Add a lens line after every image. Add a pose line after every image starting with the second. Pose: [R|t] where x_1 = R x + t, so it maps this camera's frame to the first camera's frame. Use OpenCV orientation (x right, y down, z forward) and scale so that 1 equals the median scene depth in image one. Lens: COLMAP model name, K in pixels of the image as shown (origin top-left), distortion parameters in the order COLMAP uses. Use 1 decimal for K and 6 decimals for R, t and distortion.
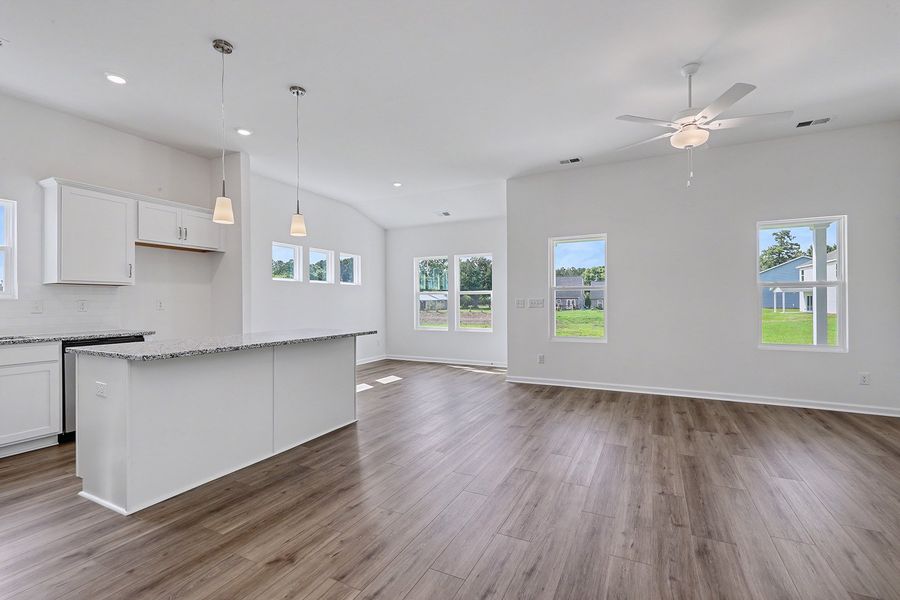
lens RADIAL K [[395.6, 0, 450.0], [0, 395.6, 300.0], [0, 0, 1]] dist [-0.001160, 0.000503]
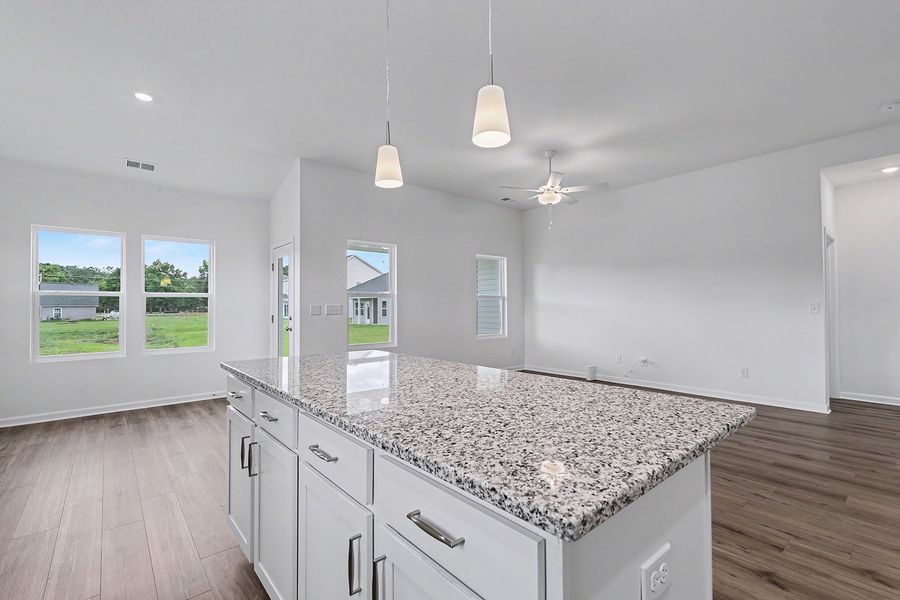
lens RADIAL K [[395.6, 0, 450.0], [0, 395.6, 300.0], [0, 0, 1]] dist [-0.001160, 0.000503]
pose [[0.380391, 0.020359, 0.924602, -0.706778], [-0.001184, 0.999768, -0.021527, 0.009510], [-0.924825, 0.007094, 0.380327, 0.598203]]
